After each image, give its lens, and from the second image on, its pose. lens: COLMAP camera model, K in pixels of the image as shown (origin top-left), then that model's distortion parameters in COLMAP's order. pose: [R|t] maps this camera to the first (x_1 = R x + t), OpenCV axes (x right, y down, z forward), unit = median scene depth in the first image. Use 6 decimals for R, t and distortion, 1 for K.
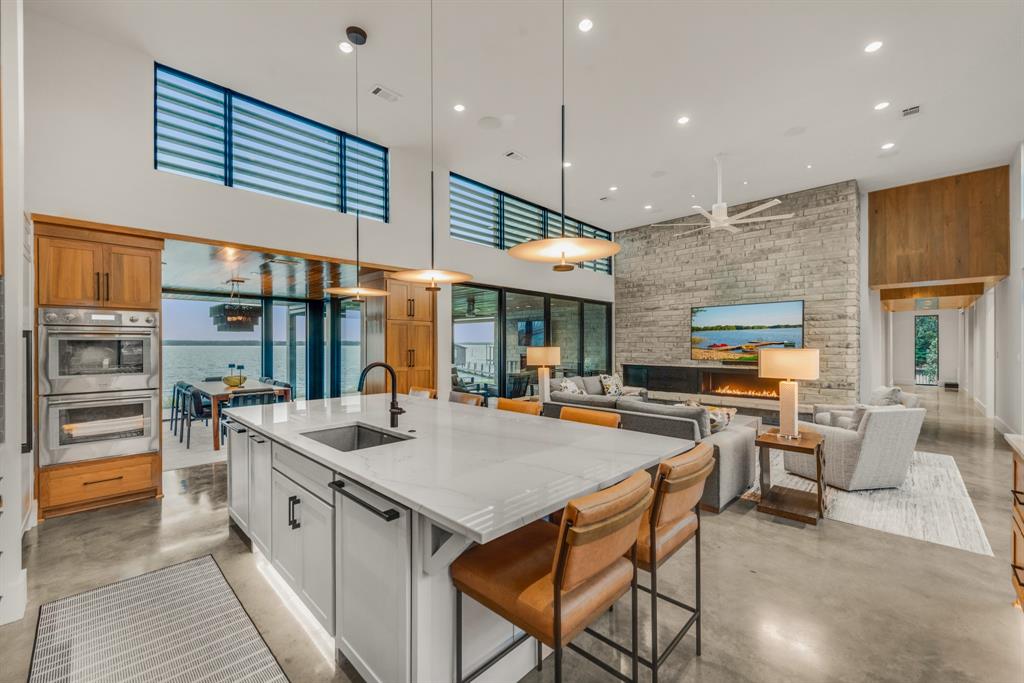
lens RADIAL K [[401.6, 0, 507.1], [0, 401.6, 344.9], [0, 0, 1]] dist [-0.000829, -0.000235]
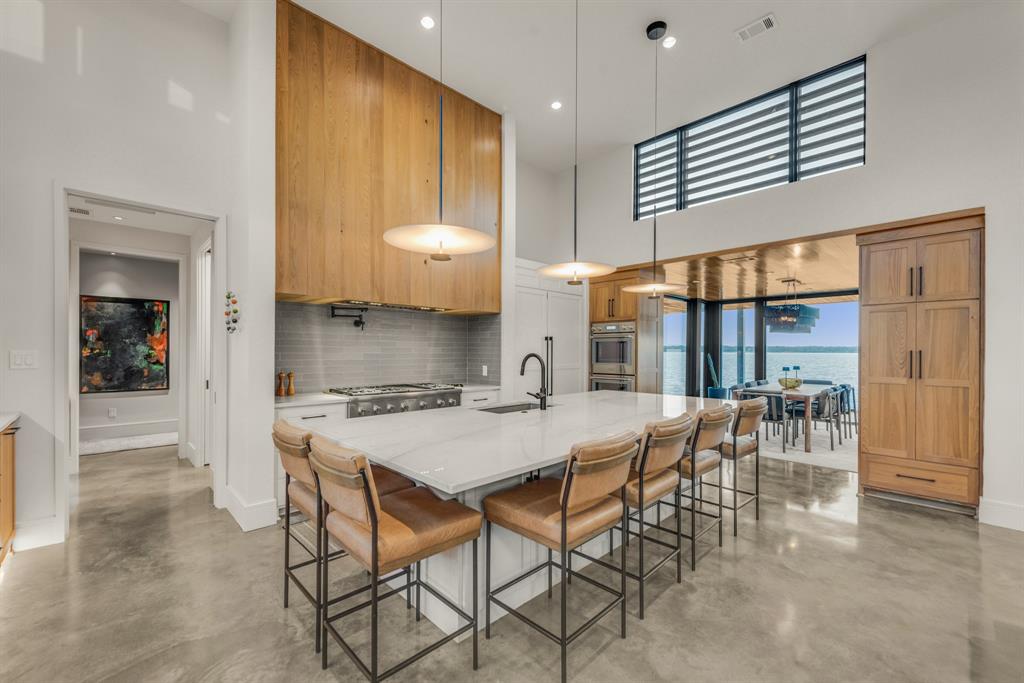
lens RADIAL K [[424.9, 0, 510.0], [0, 424.9, 353.8], [0, 0, 1]] dist [0.002875, 0.000430]
pose [[-0.029788, 0.012702, -0.999476, 0.459461], [0.000849, 0.999919, 0.012683, 0.009459], [0.999556, -0.000471, -0.029797, 0.422612]]
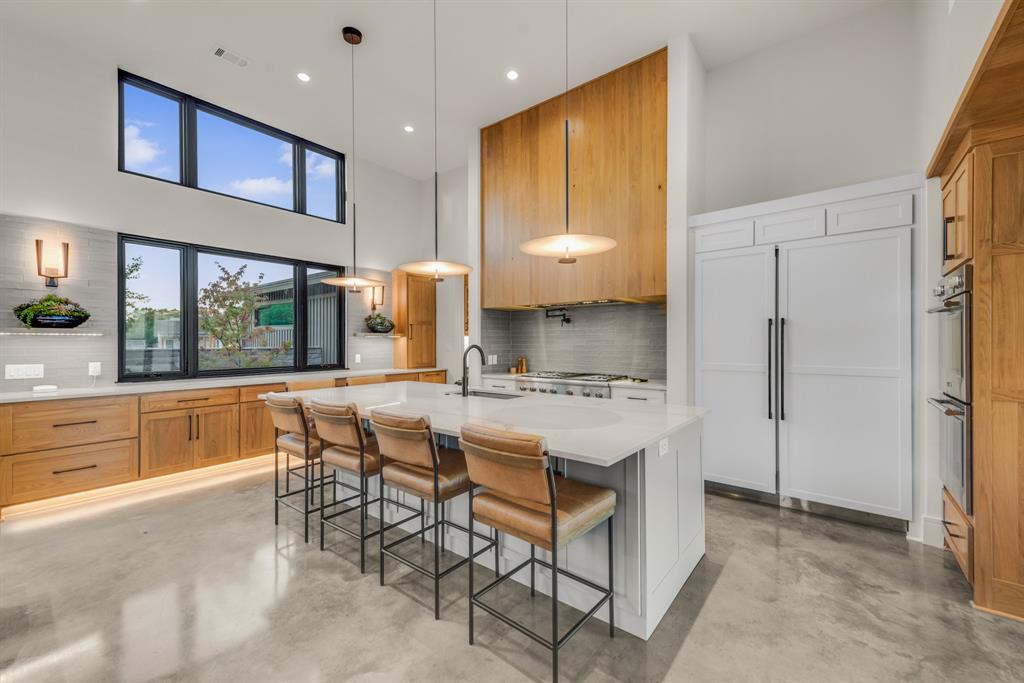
lens RADIAL K [[401.6, 0, 507.1], [0, 401.6, 344.9], [0, 0, 1]] dist [-0.000829, -0.000235]
pose [[-0.995313, 0.009025, -0.096288, -0.136640], [0.008752, 0.999956, 0.003252, 0.014747], [0.096313, 0.002394, -0.995348, 1.059333]]
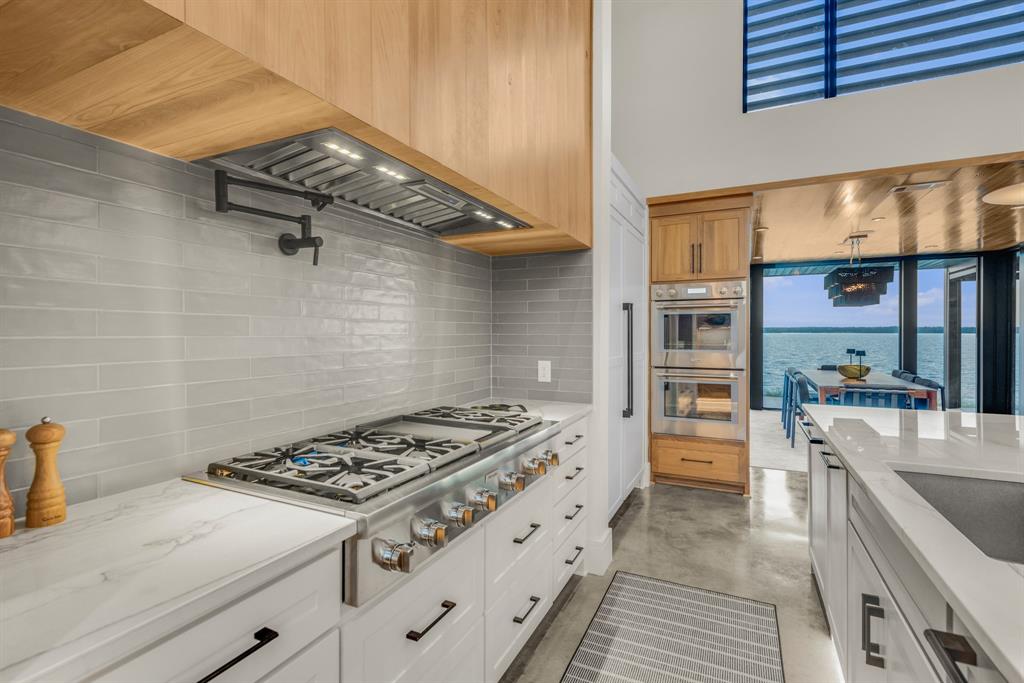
lens RADIAL K [[482.6, 0, 509.7], [0, 482.6, 332.8], [0, 0, 1]] dist [0.003588, -0.000222]
pose [[0.320607, 0.007406, -0.947183, -0.036245], [-0.000738, 0.999971, 0.007569, 0.014739], [0.947212, -0.001727, 0.320603, 0.127695]]
